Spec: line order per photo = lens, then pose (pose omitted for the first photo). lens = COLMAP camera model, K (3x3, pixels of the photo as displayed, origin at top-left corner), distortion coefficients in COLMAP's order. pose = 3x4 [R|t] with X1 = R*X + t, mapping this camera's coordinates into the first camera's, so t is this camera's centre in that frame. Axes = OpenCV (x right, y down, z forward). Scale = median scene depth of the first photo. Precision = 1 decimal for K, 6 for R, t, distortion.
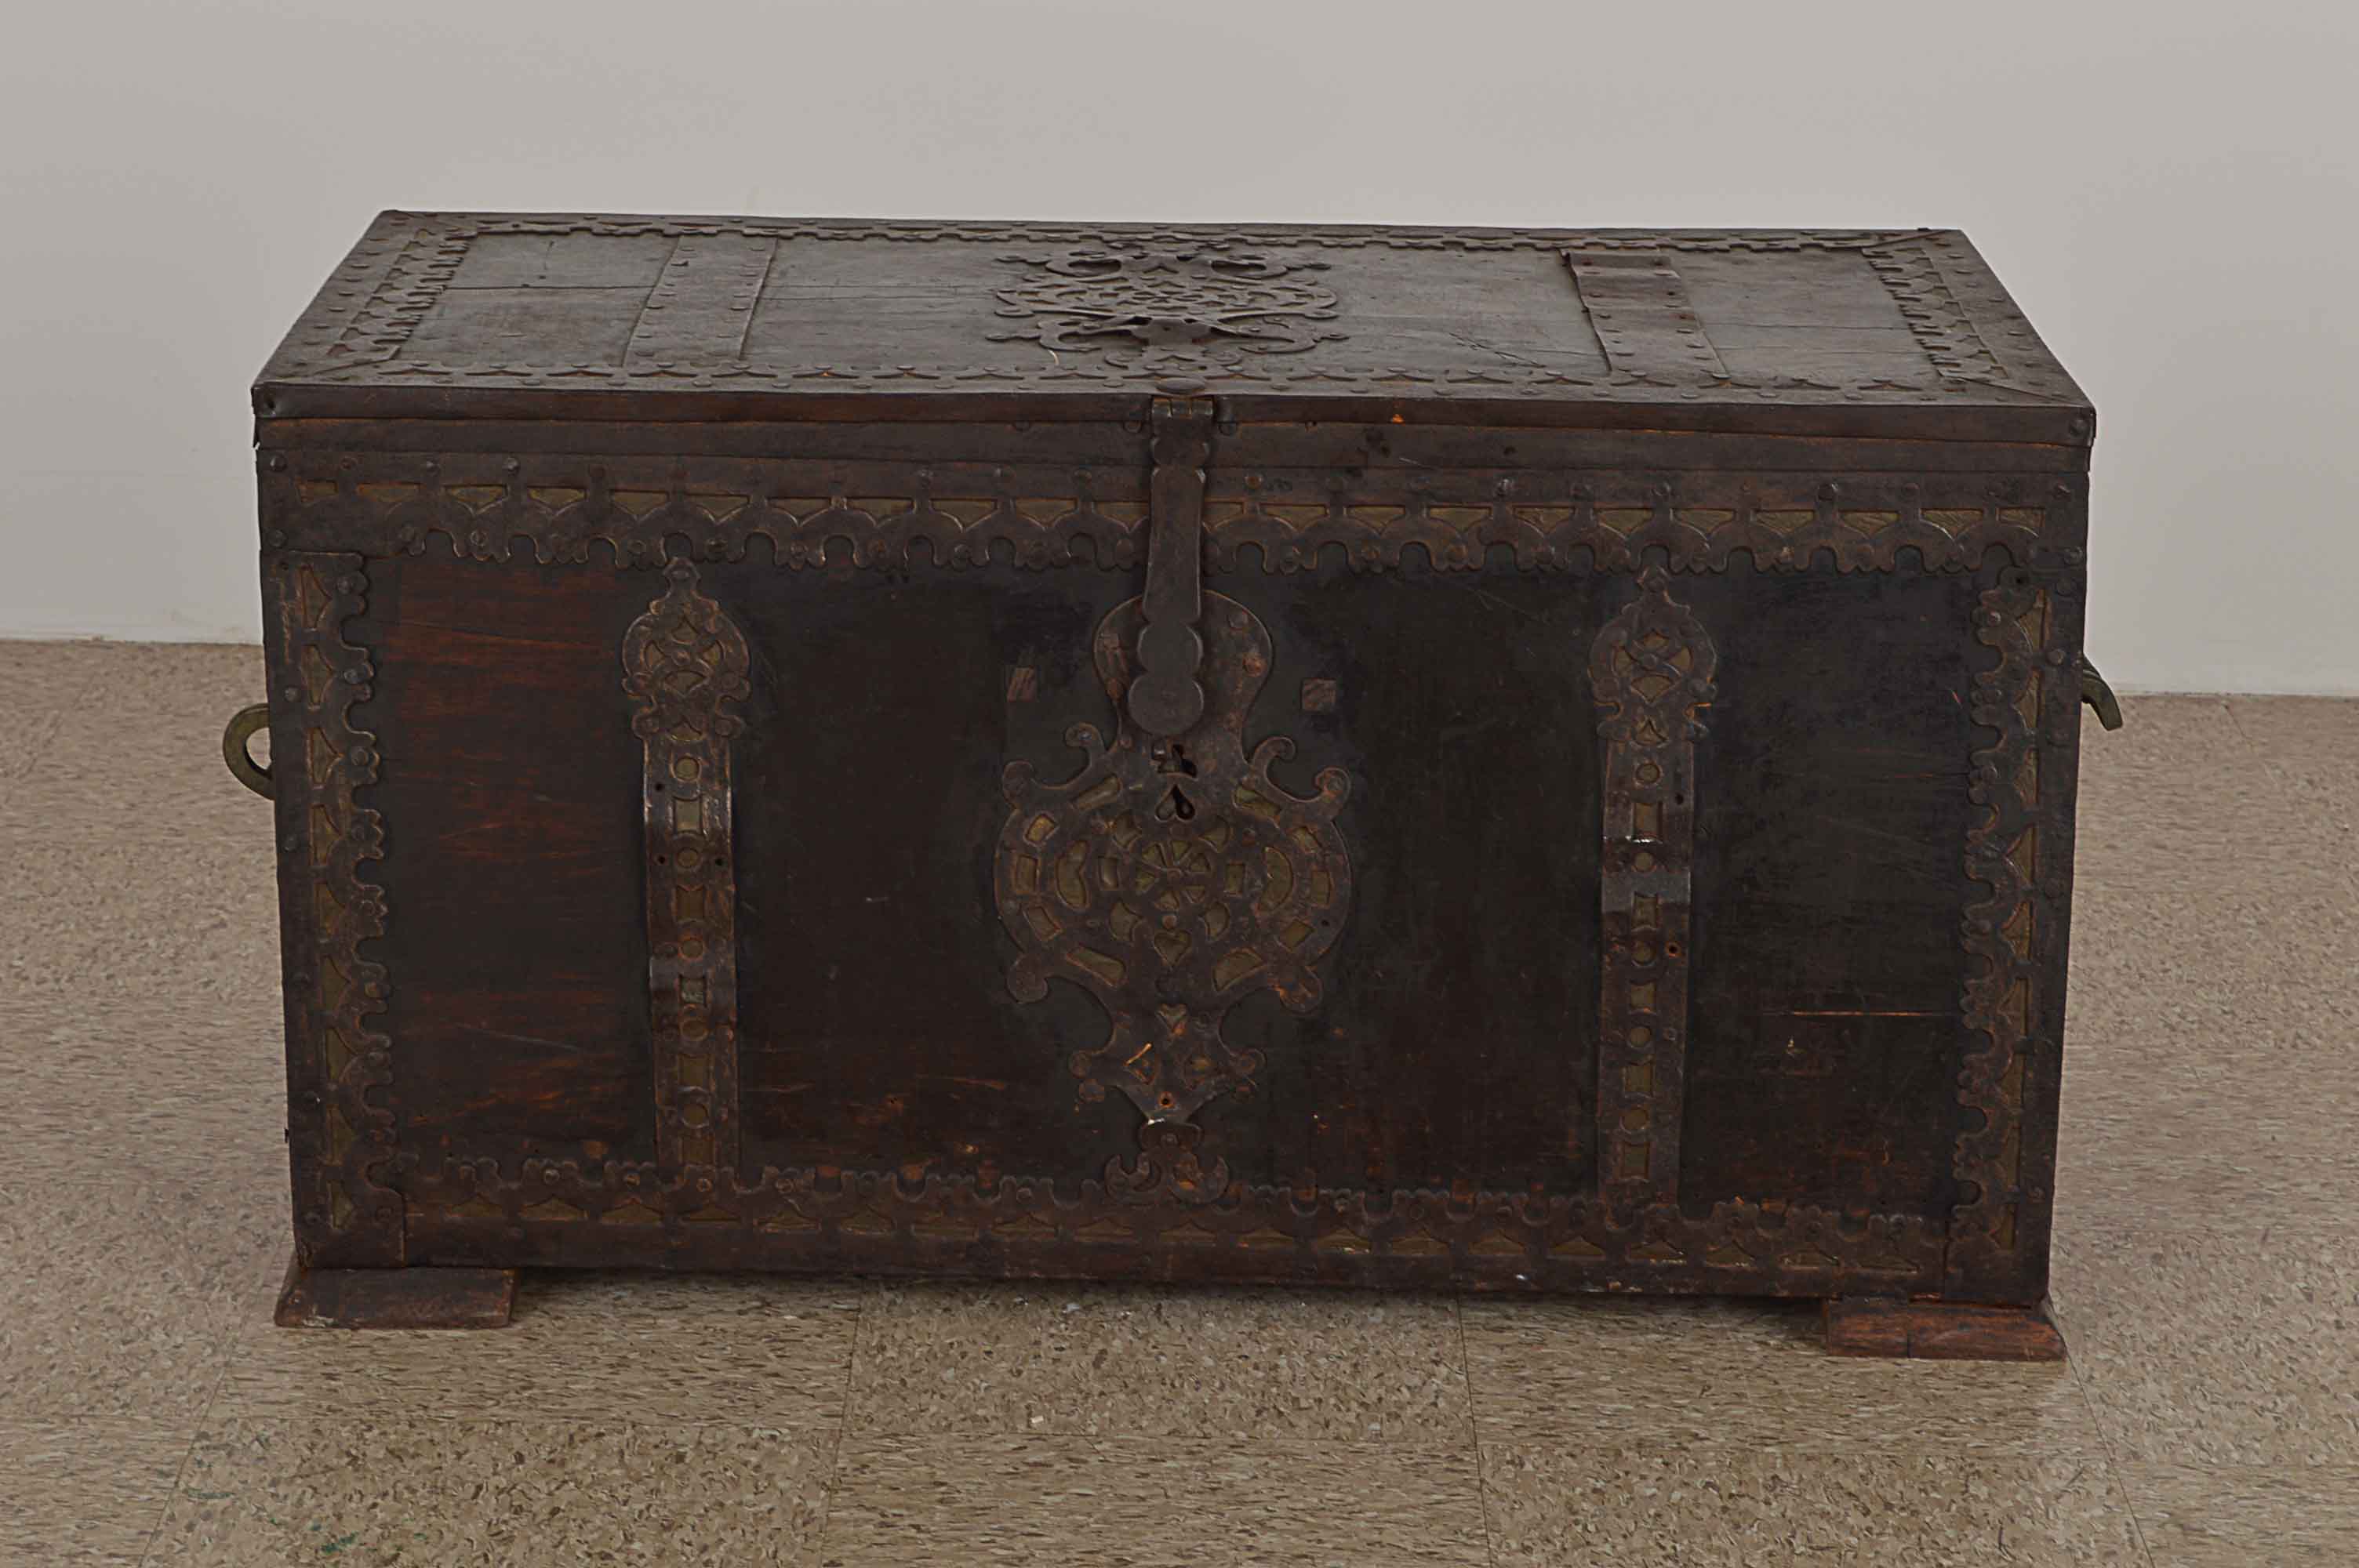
lens RADIAL K [[5527.6, 0, 1178.2], [0, 5527.6, 797.4], [0, 0, 1]] dist [0.072315, 0.000000]
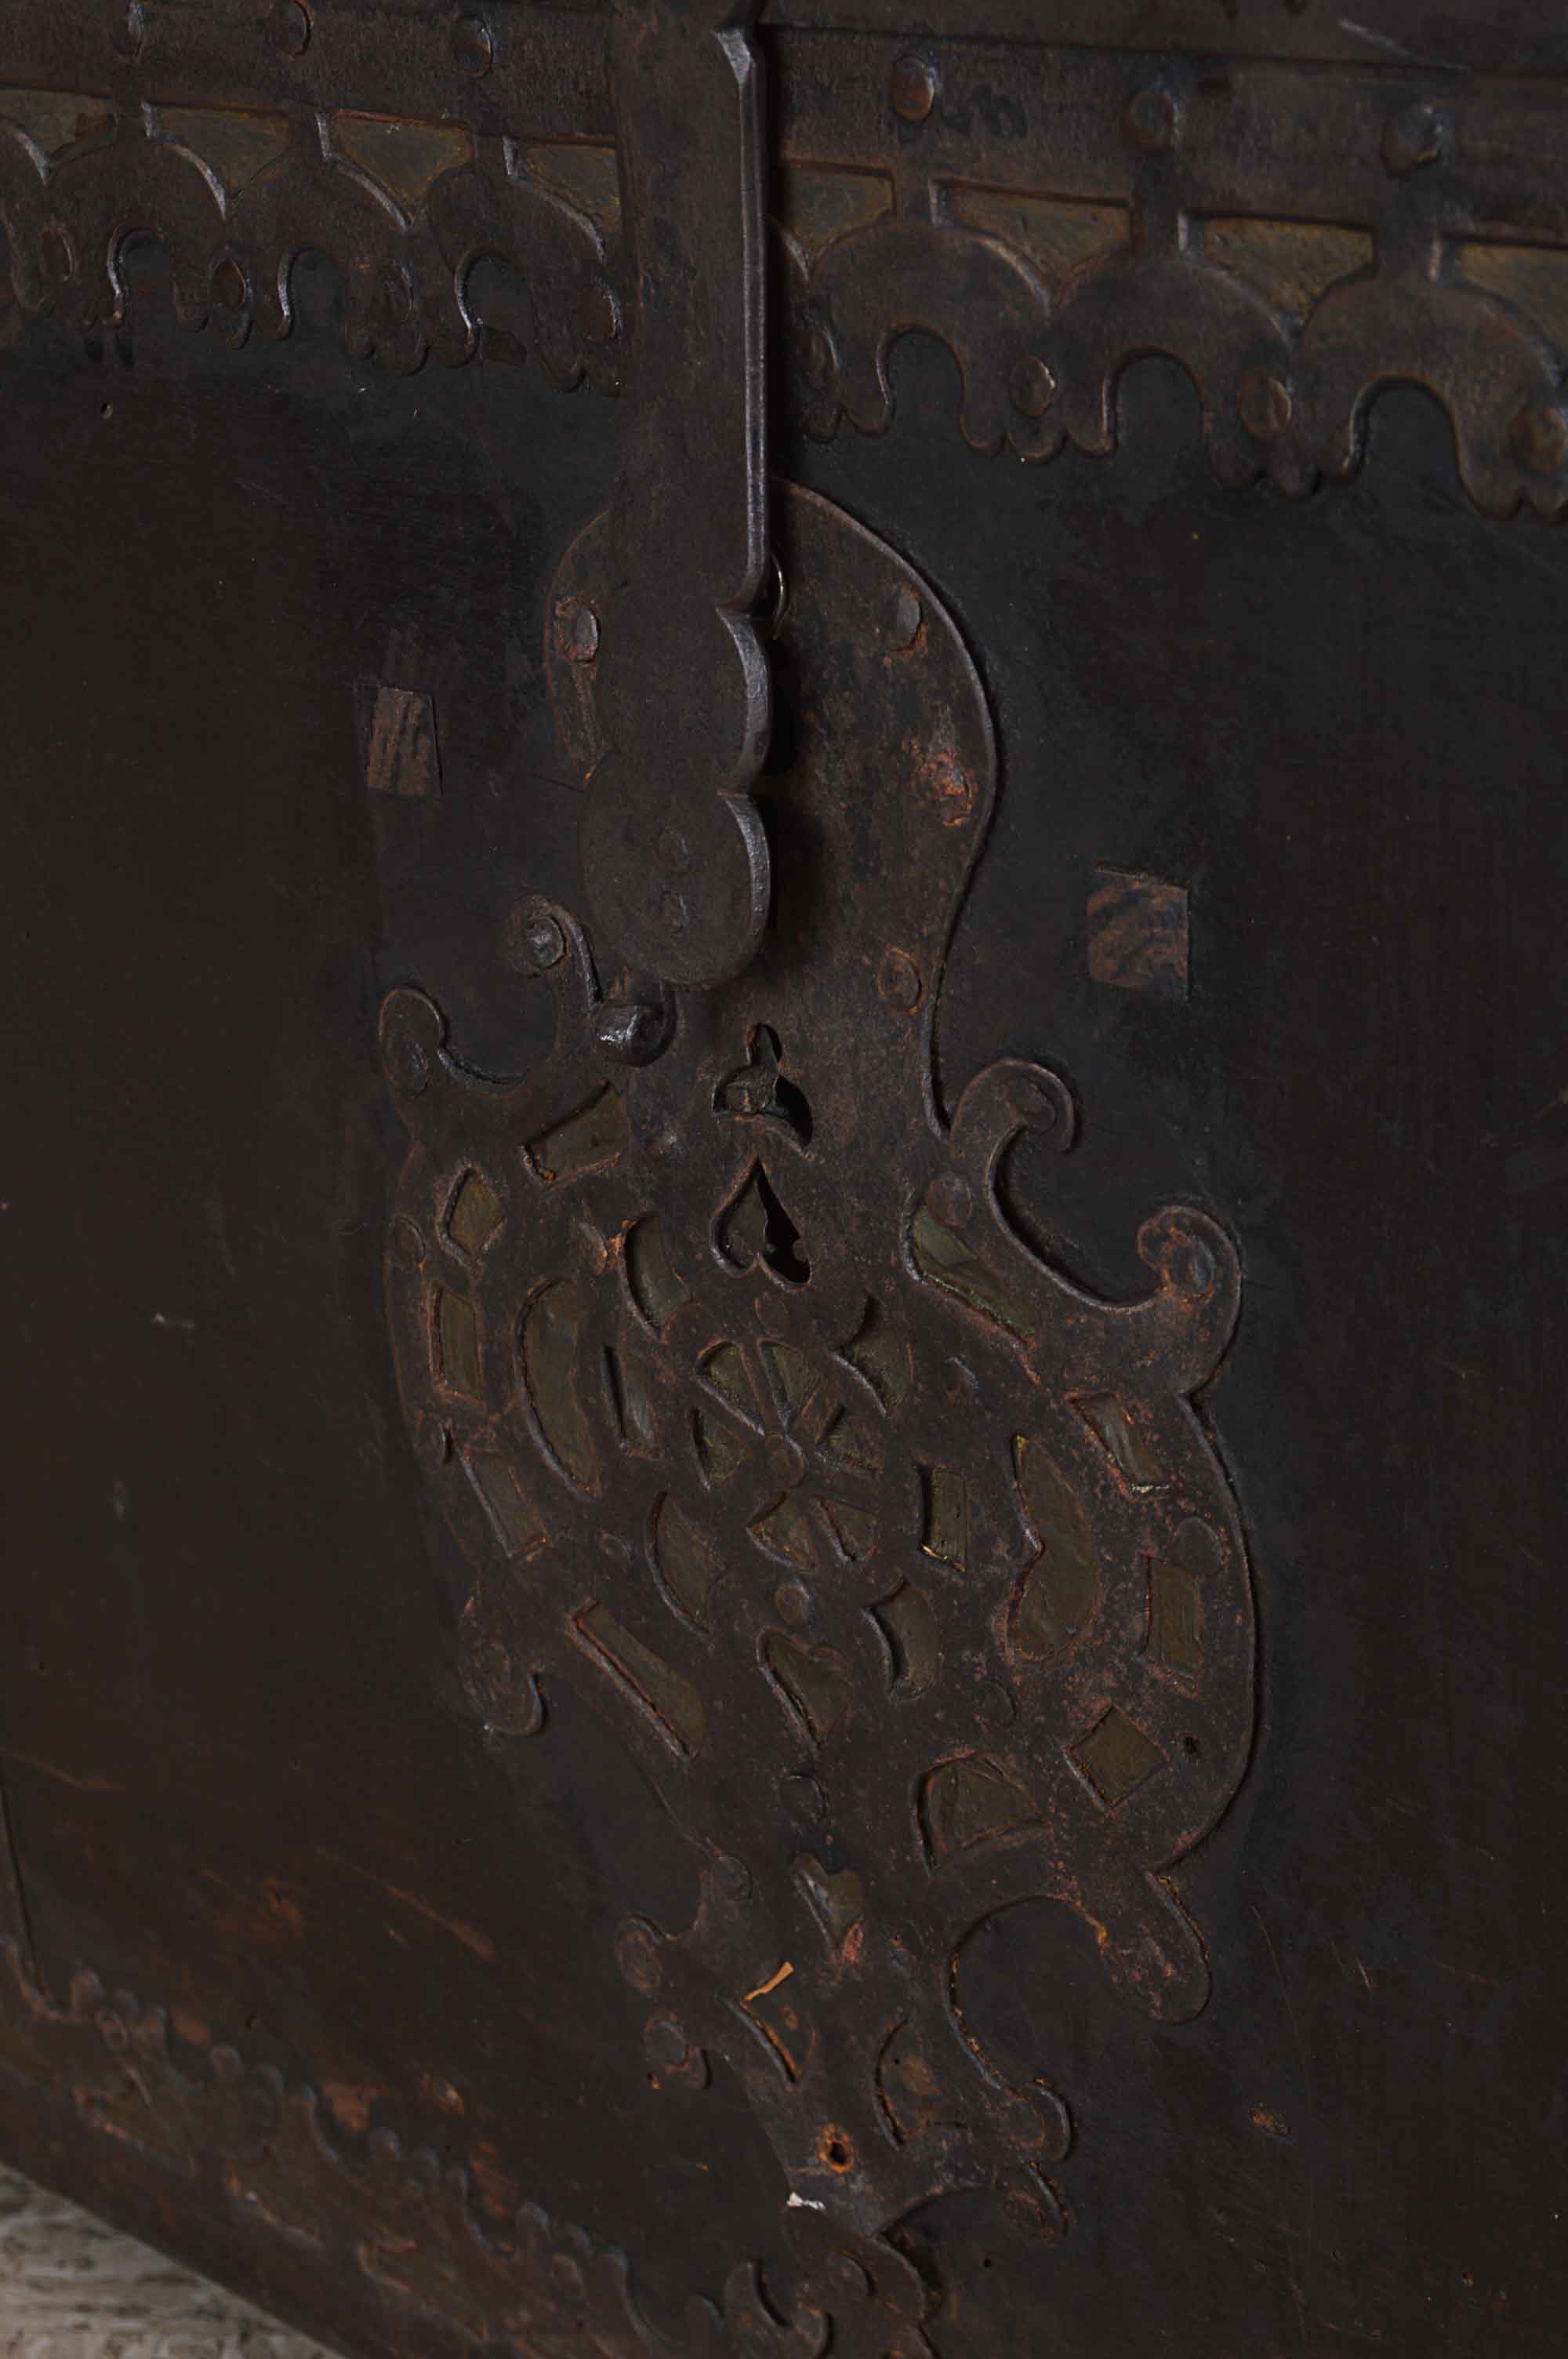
lens RADIAL K [[5106.9, 0, 784.3], [0, 5106.9, 1179.5], [0, 0, 1]] dist [0.033470, 0.000000]
pose [[0.714987, 0.192558, -0.672097, 0.179385], [-0.131500, 0.981205, 0.141227, -0.038966], [0.686660, -0.012595, 0.726870, 0.798237]]
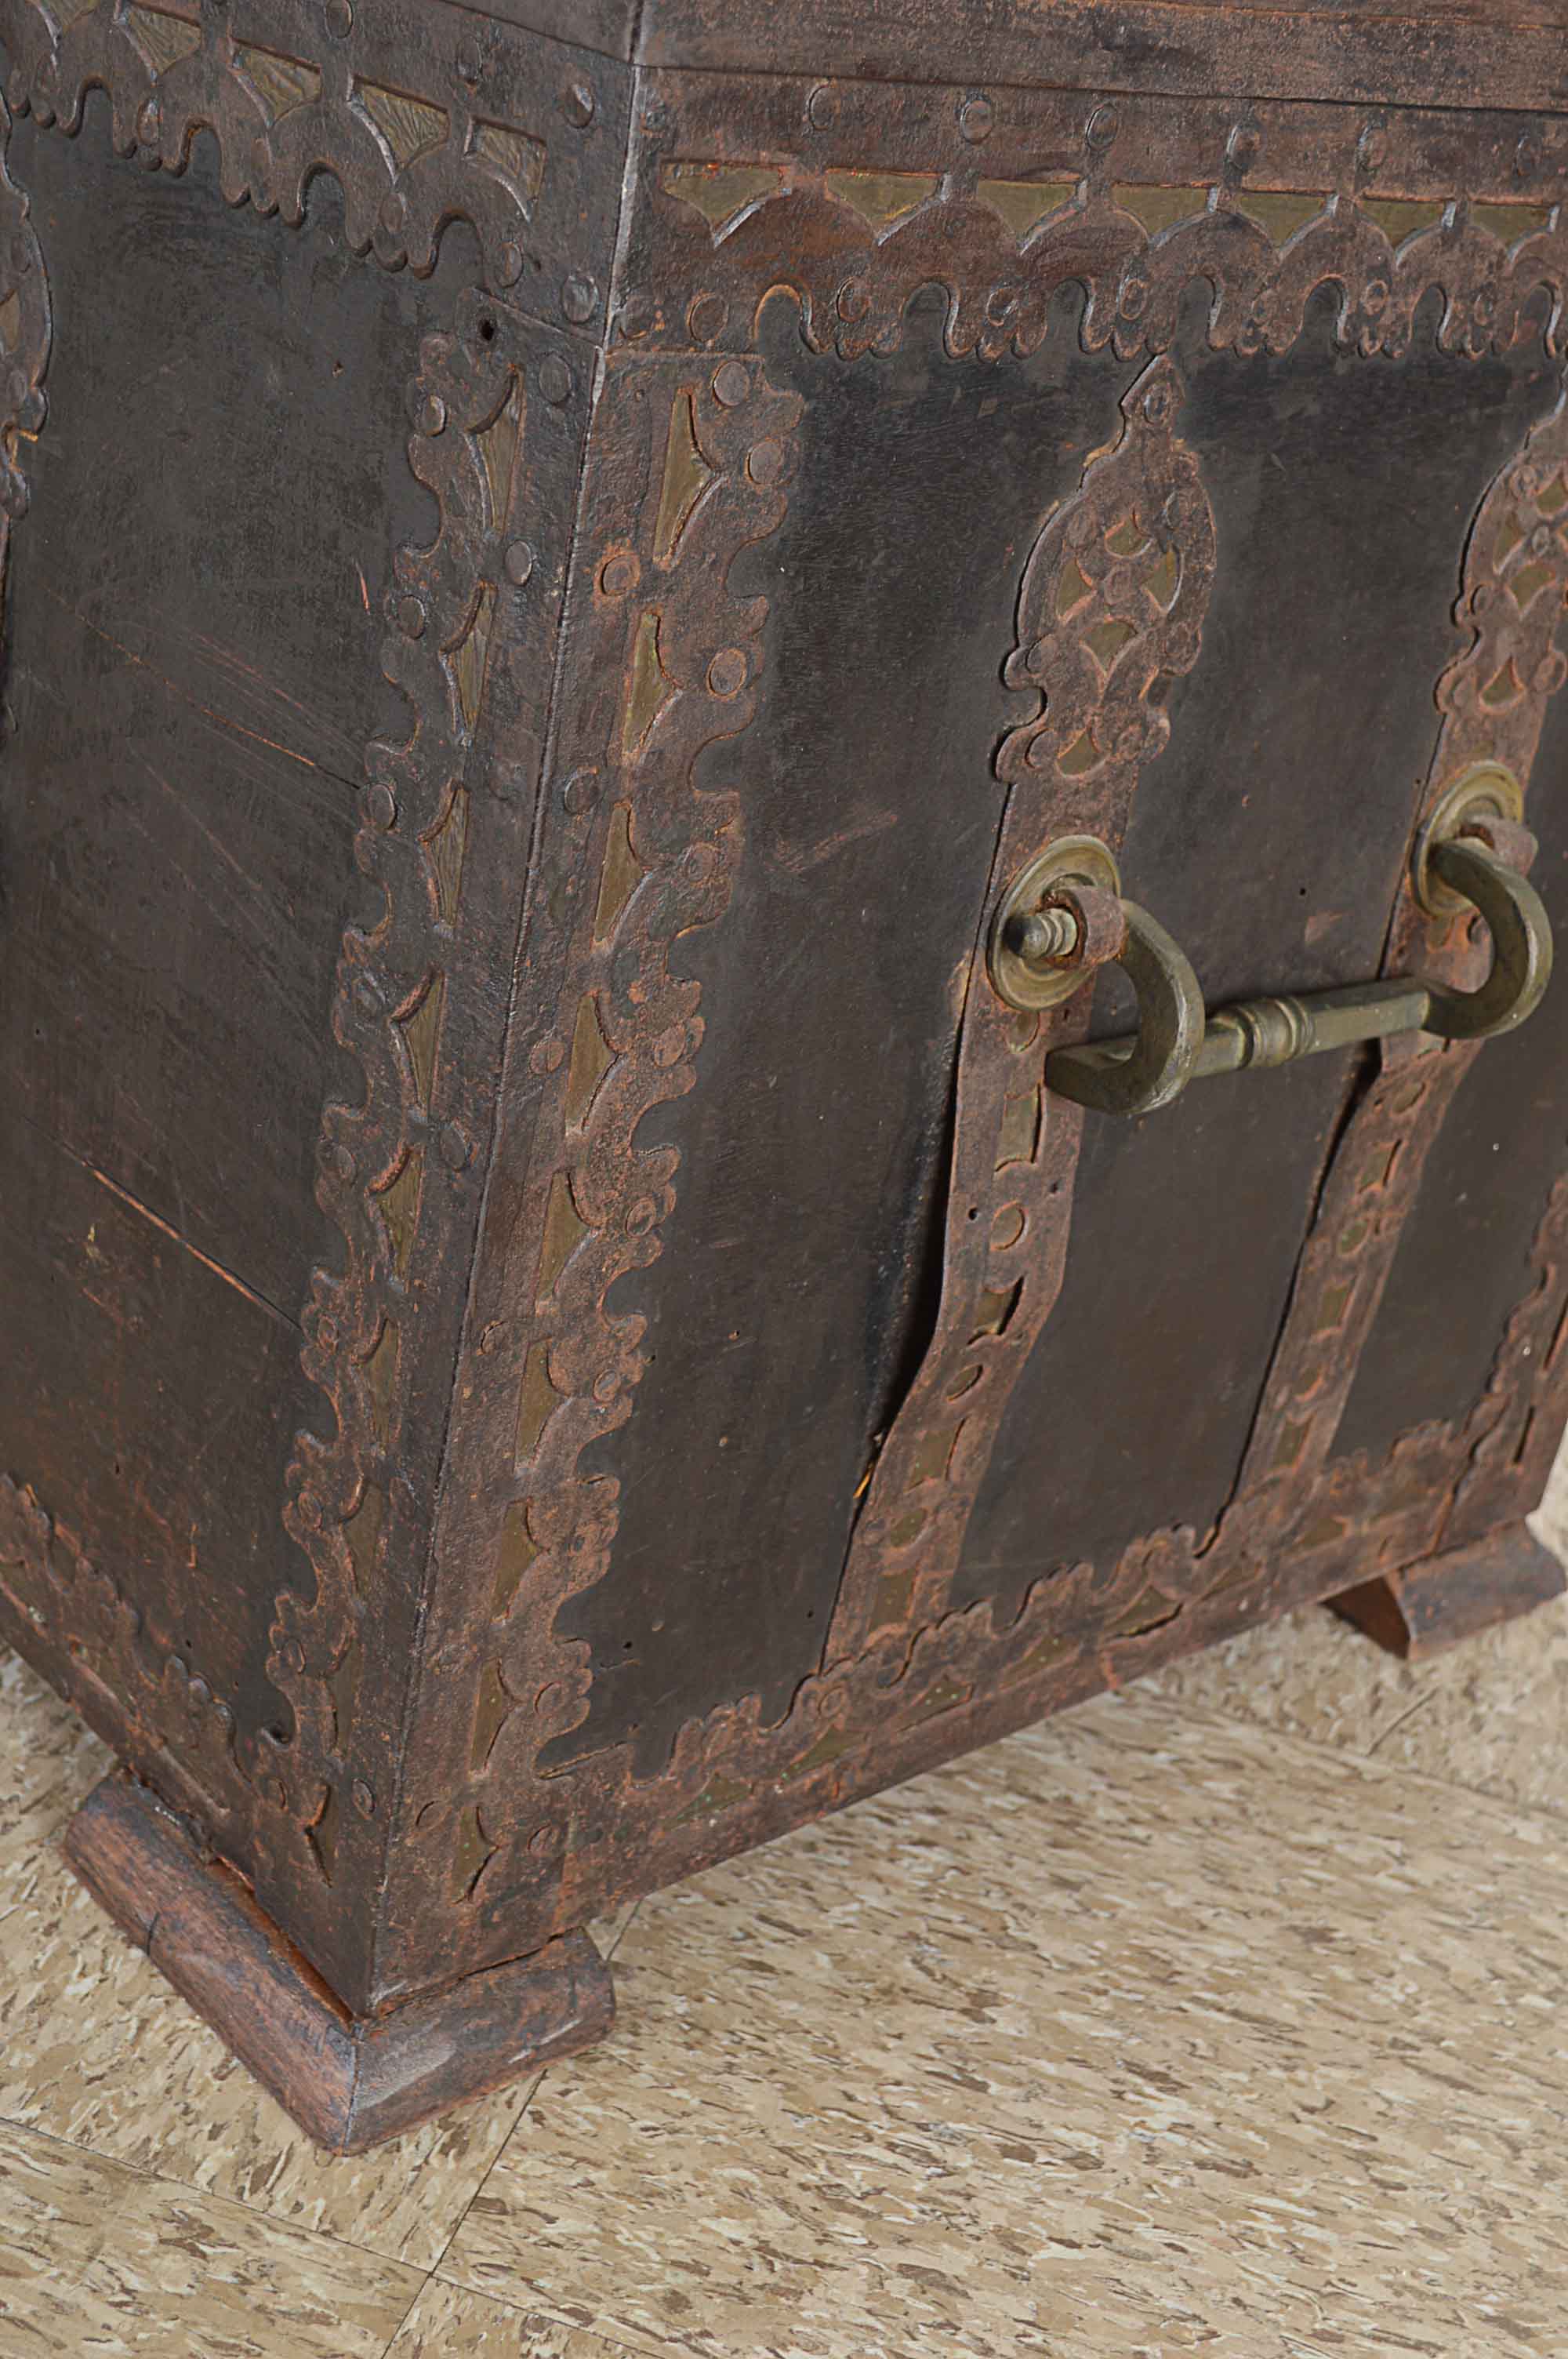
lens RADIAL K [[3338.0, 0, 800.2], [0, 3338.0, 1169.2], [0, 0, 1]] dist [-0.020682, 0.000000]
pose [[0.655056, 0.414294, -0.631872, 0.328068], [-0.362380, 0.906079, 0.218405, -0.044038], [0.663010, 0.085910, 0.743665, 0.835296]]
